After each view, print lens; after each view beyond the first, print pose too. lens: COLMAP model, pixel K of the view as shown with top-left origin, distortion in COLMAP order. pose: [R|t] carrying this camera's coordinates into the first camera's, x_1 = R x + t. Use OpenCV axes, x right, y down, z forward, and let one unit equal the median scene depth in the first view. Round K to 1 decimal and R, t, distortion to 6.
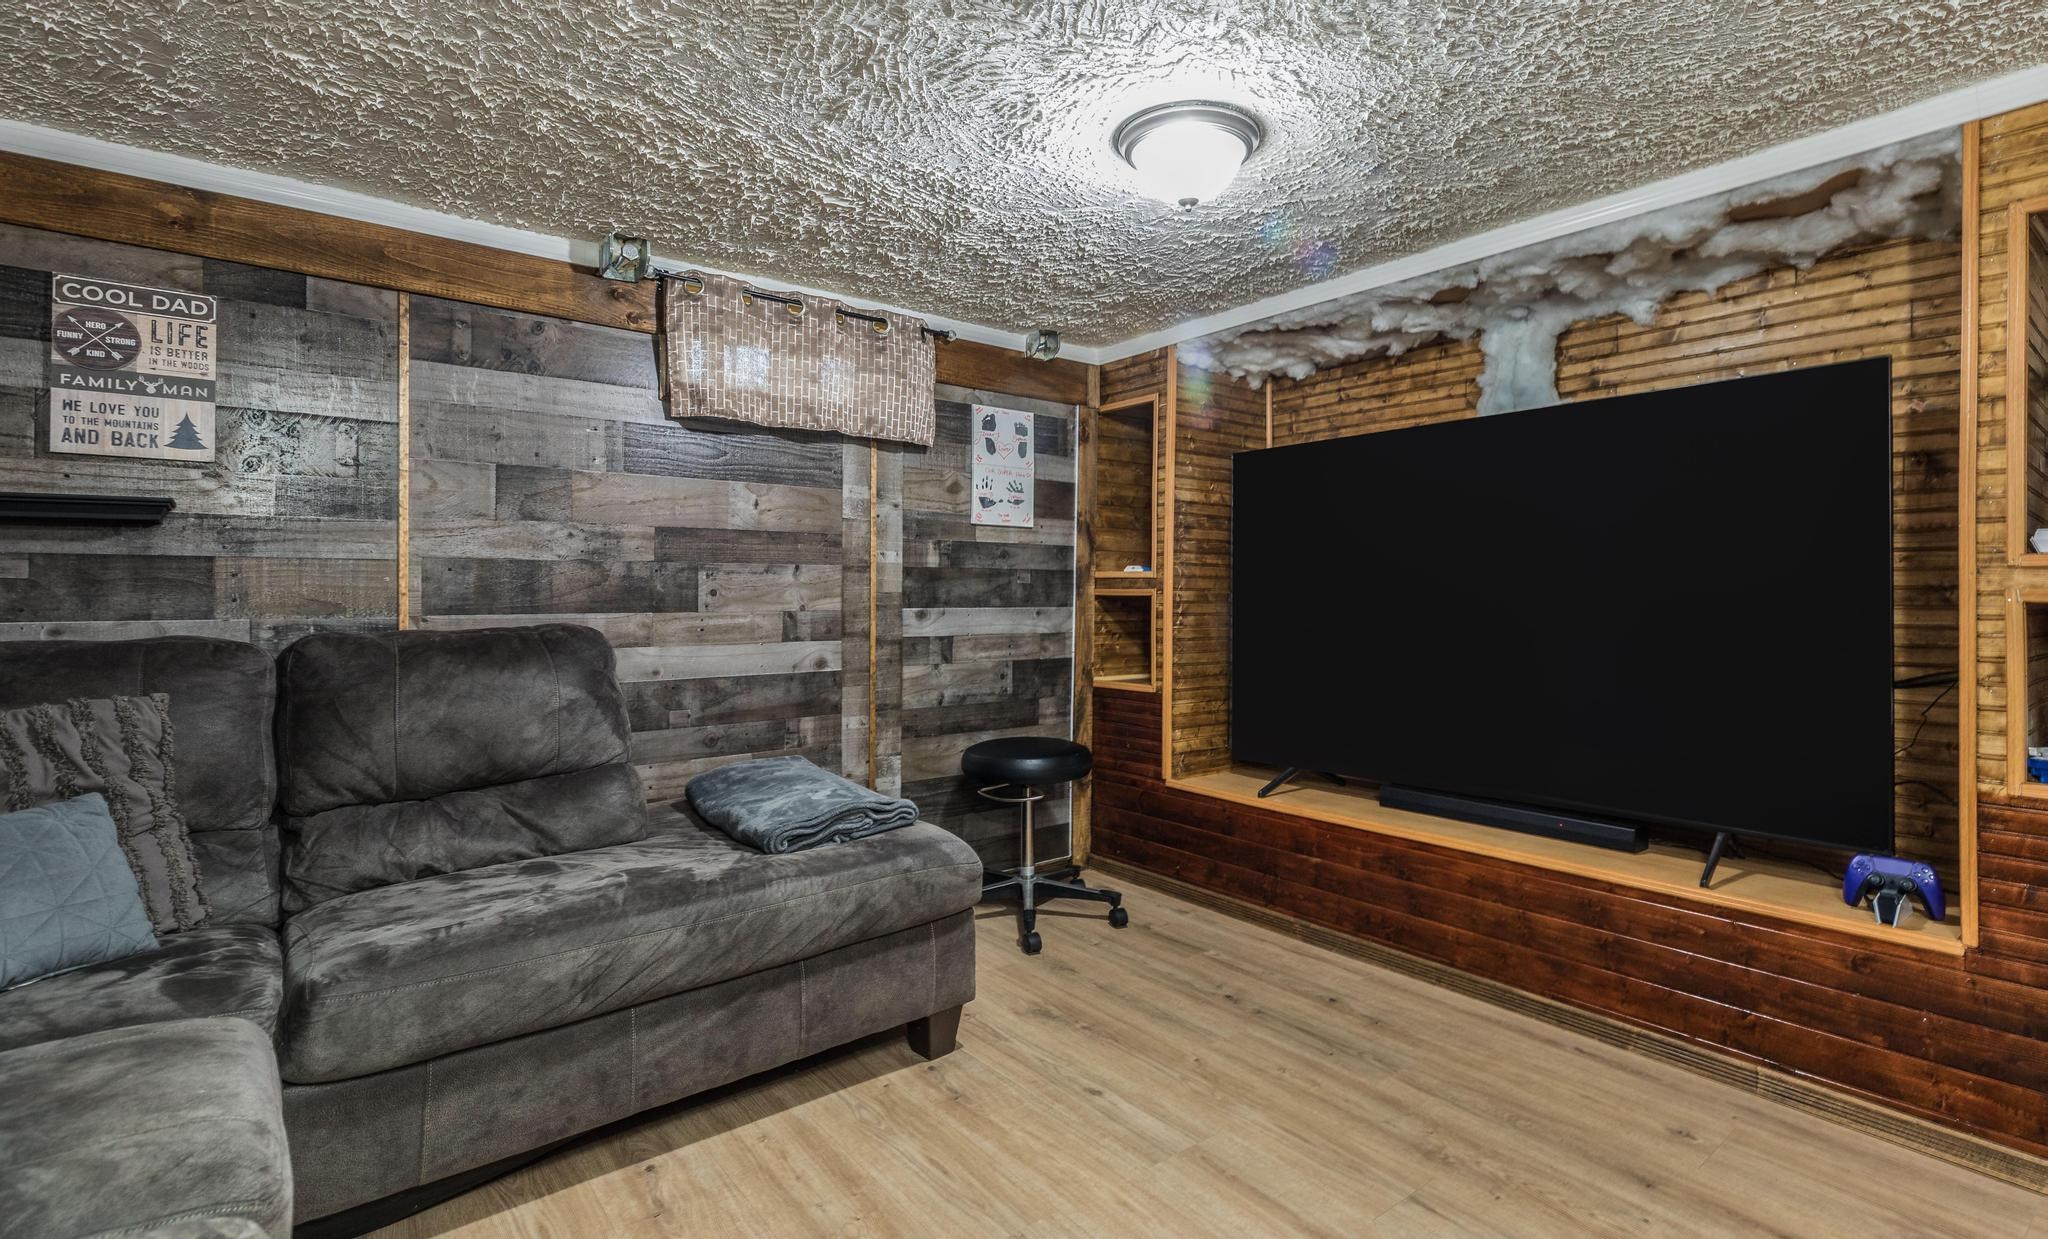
lens RADIAL K [[991.8, 0, 1027.7], [0, 991.8, 592.3], [0, 0, 1]] dist [0.002891, 0.000050]
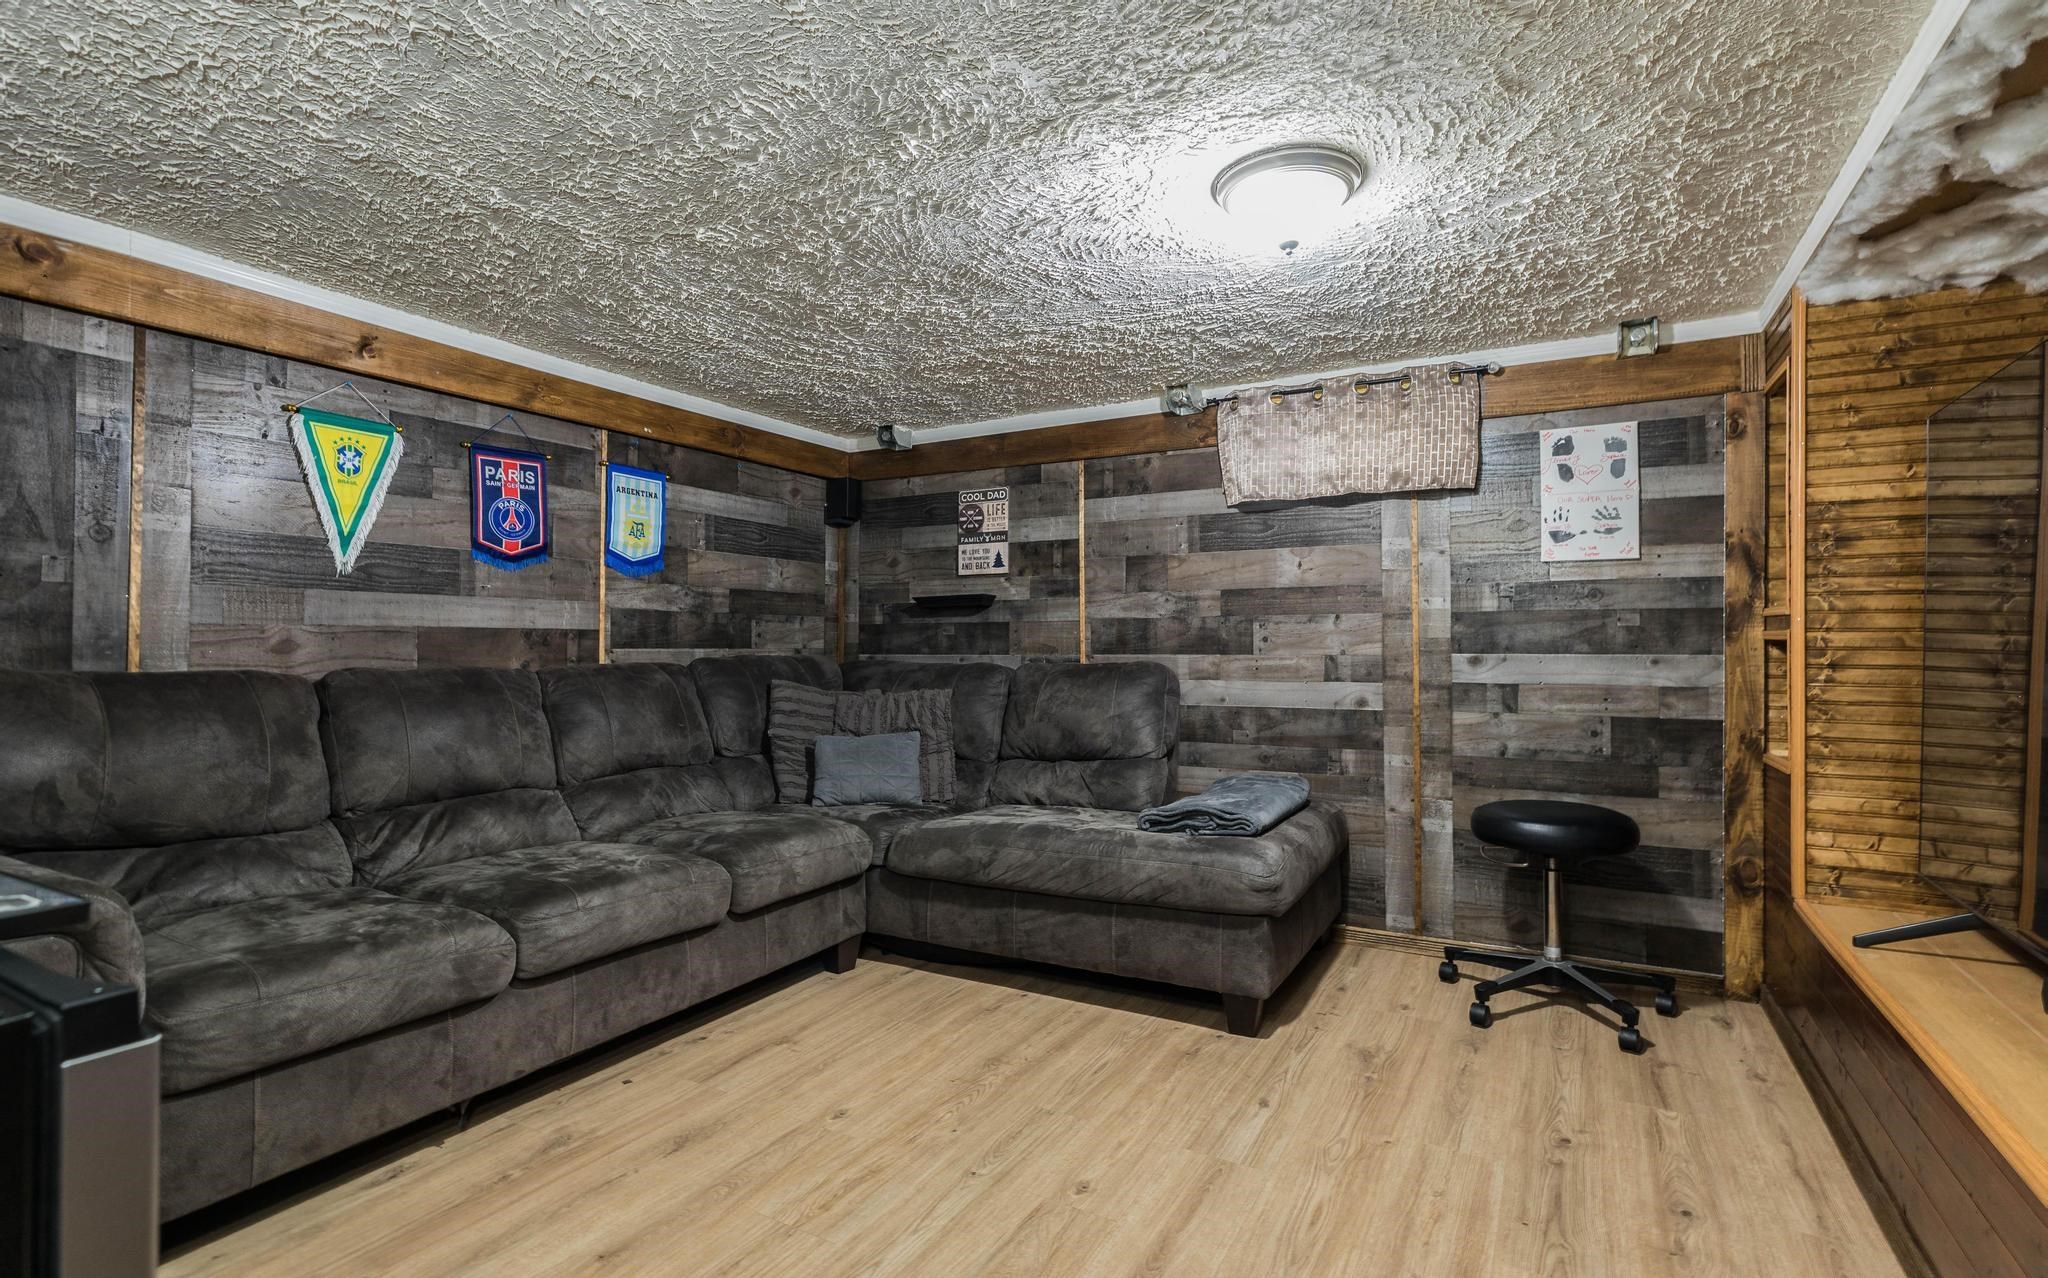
lens RADIAL K [[934.5, 0, 1024.0], [0, 934.5, 639.0], [0, 0, 1]] dist [-0.001236, -0.000363]
pose [[0.362337, -0.007103, -0.932020, 0.647704], [0.004151, 0.999973, -0.006007, 0.005540], [0.932038, -0.001692, 0.362357, 0.279274]]
